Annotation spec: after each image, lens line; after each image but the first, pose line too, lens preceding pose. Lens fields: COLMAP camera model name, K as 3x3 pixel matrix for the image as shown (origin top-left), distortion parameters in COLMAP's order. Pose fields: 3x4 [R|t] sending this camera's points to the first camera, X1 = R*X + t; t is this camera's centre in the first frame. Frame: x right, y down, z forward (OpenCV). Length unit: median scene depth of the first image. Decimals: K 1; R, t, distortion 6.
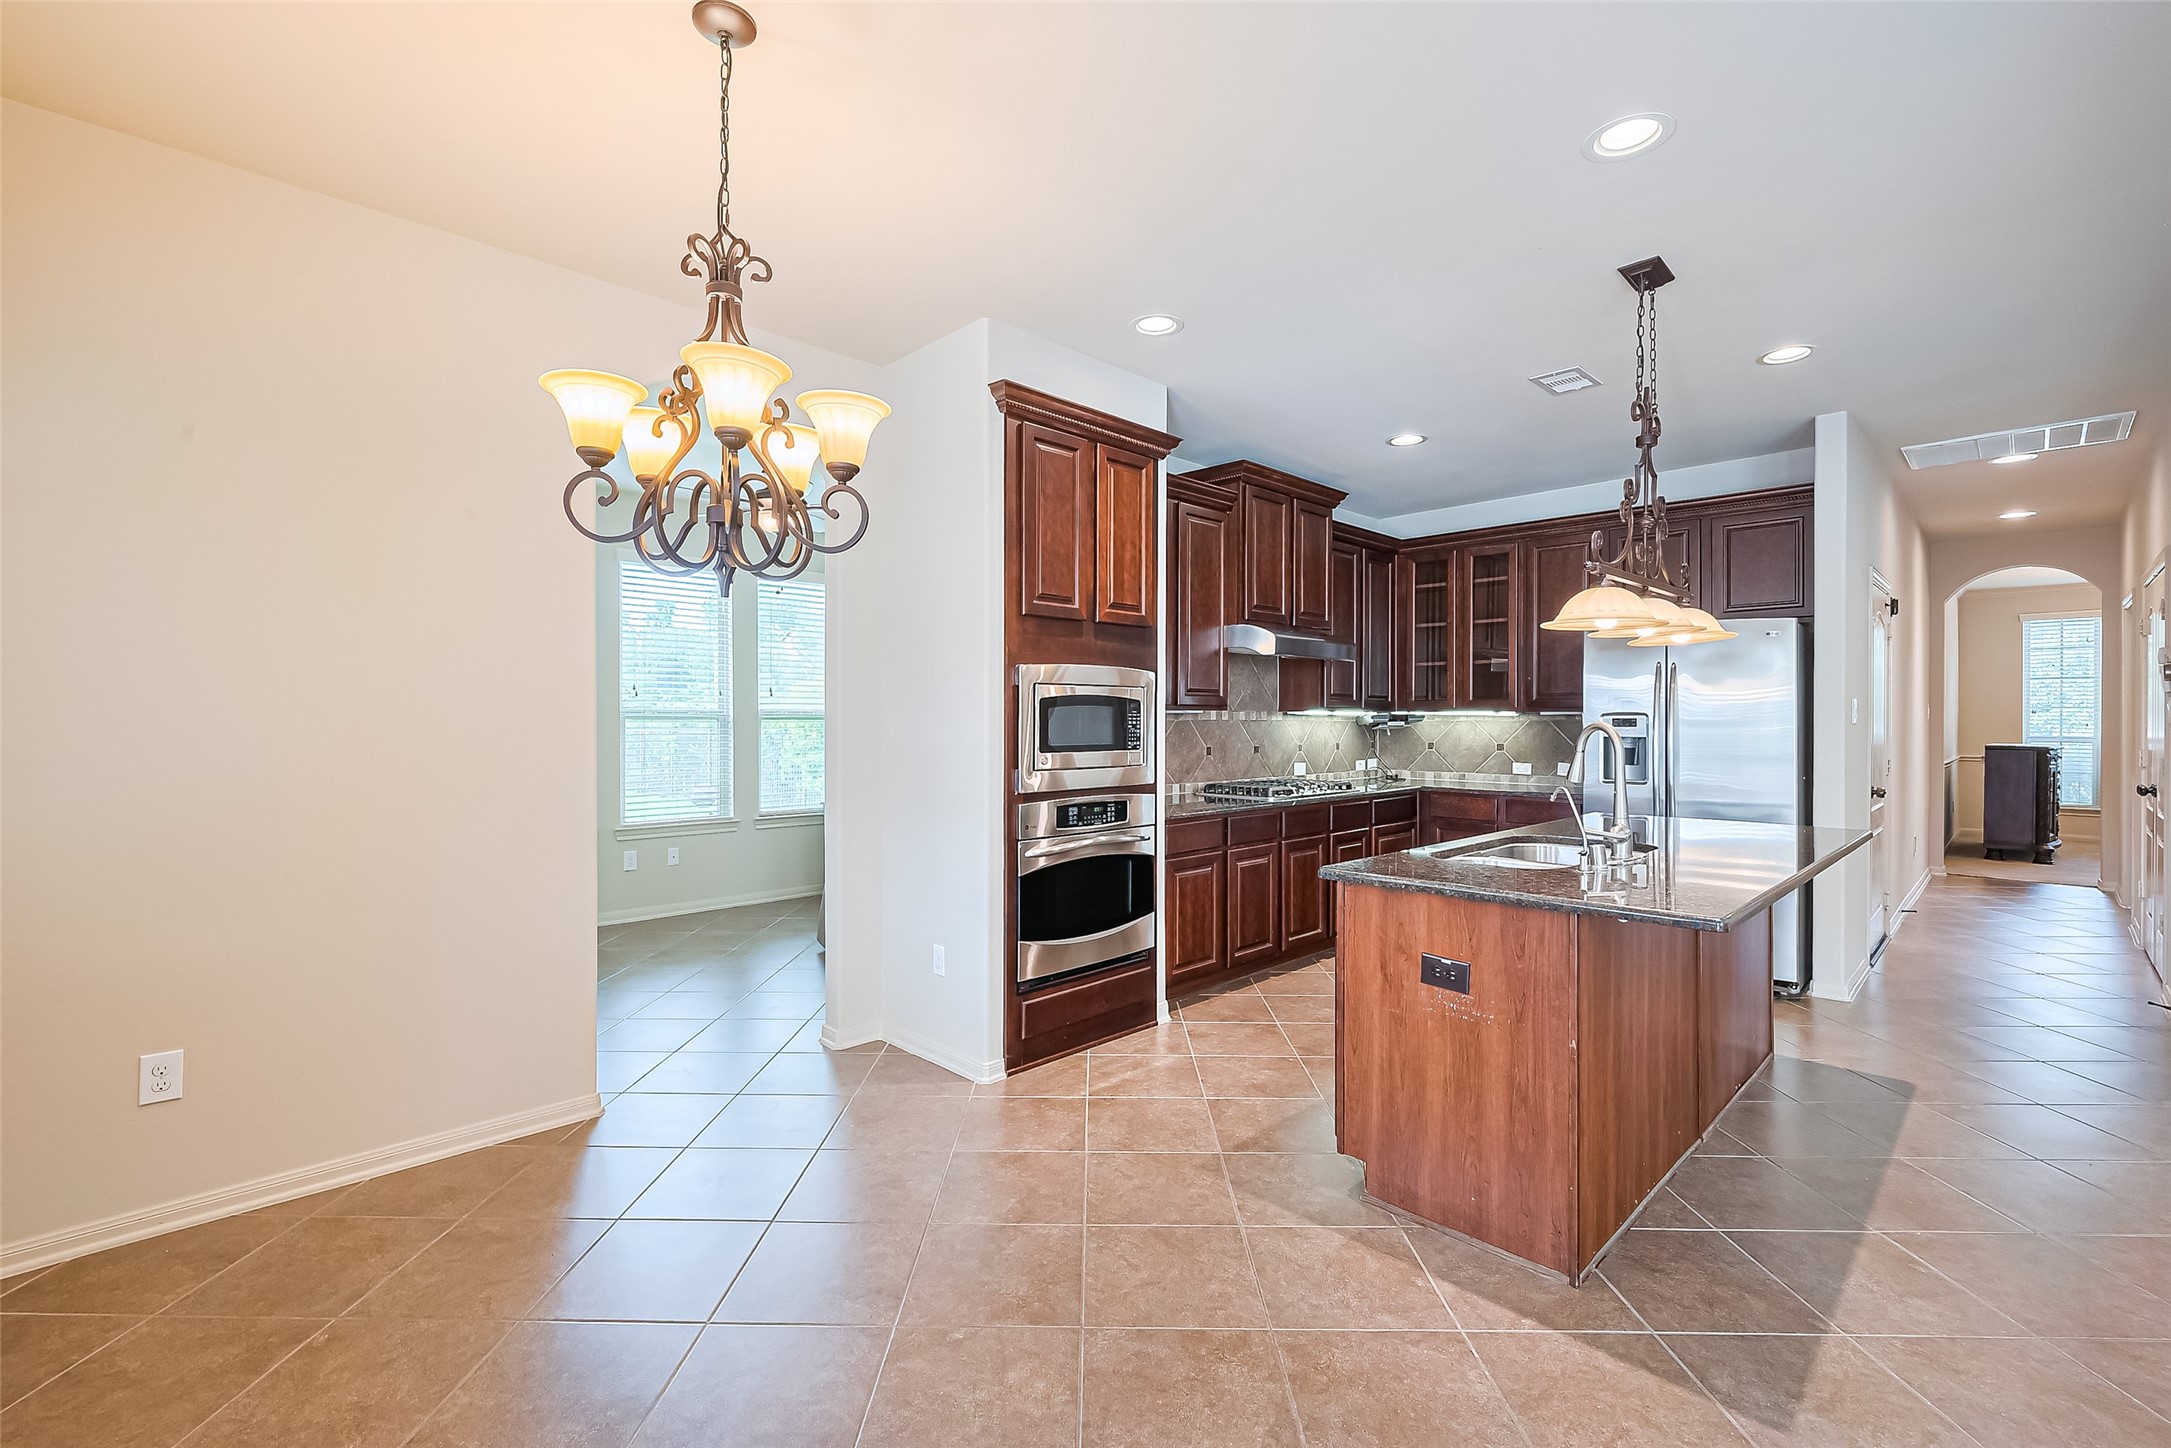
lens RADIAL K [[928.6, 0, 1094.8], [0, 928.6, 715.3], [0, 0, 1]] dist [0.002037, -0.000752]
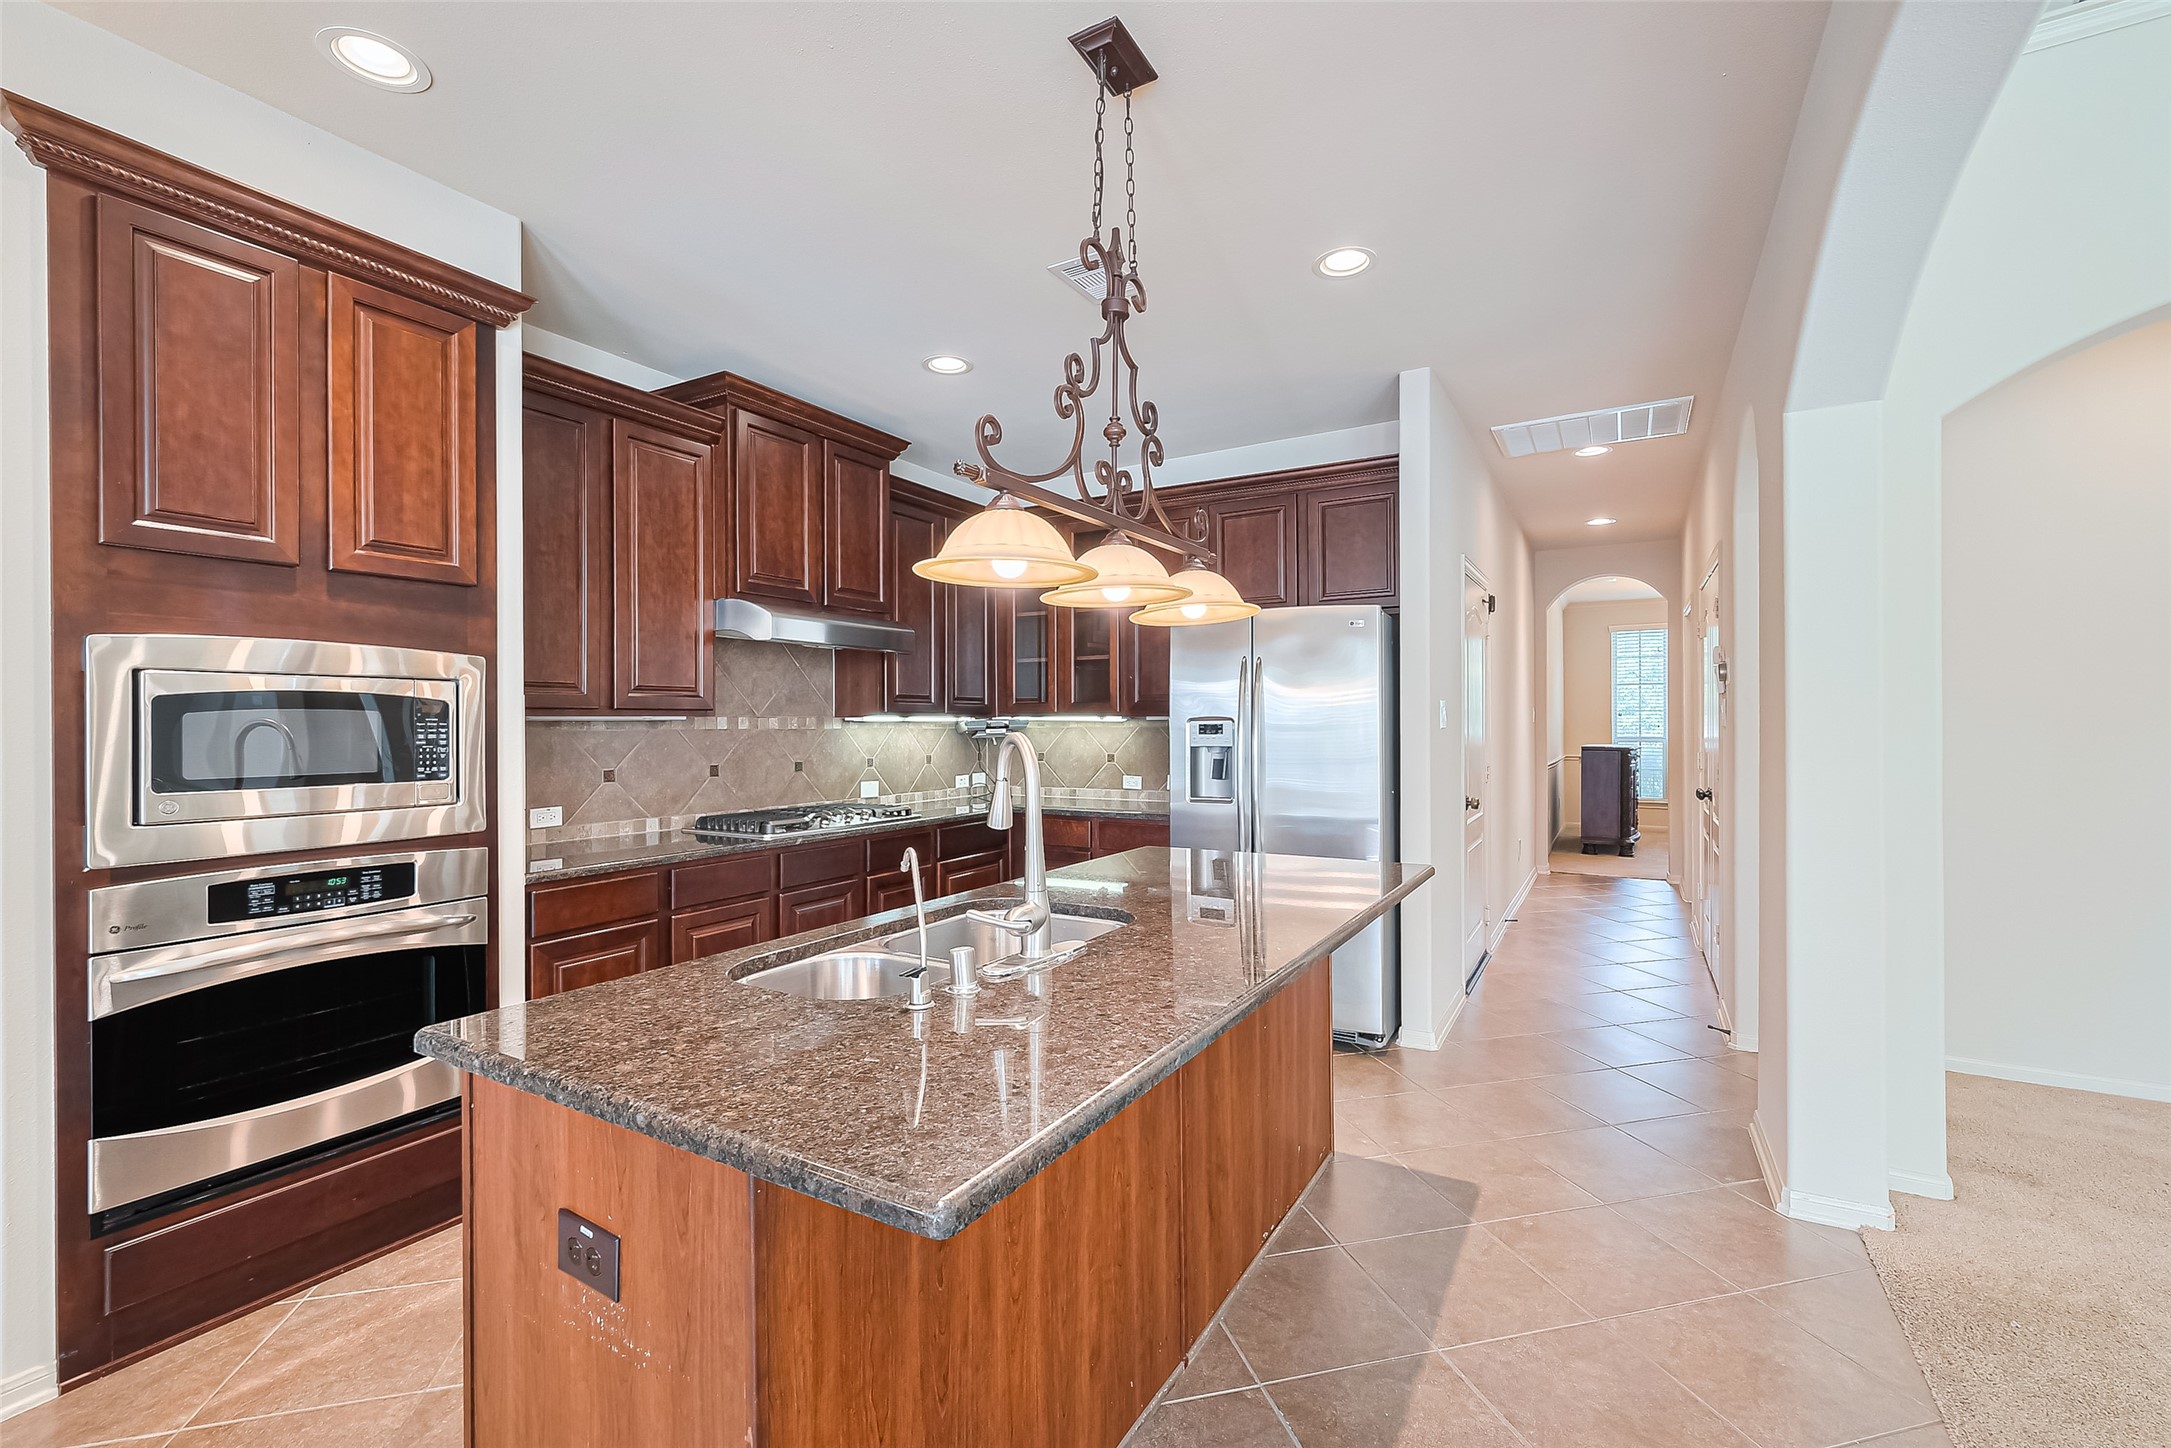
lens RADIAL K [[928.6, 0, 1097.6], [0, 928.6, 718.7], [0, 0, 1]] dist [0.002037, -0.000752]
pose [[0.962922, -0.004621, 0.269740, 0.295334], [0.005375, 0.999983, -0.002058, -0.000328], [-0.269726, 0.003432, 0.962931, 0.268523]]
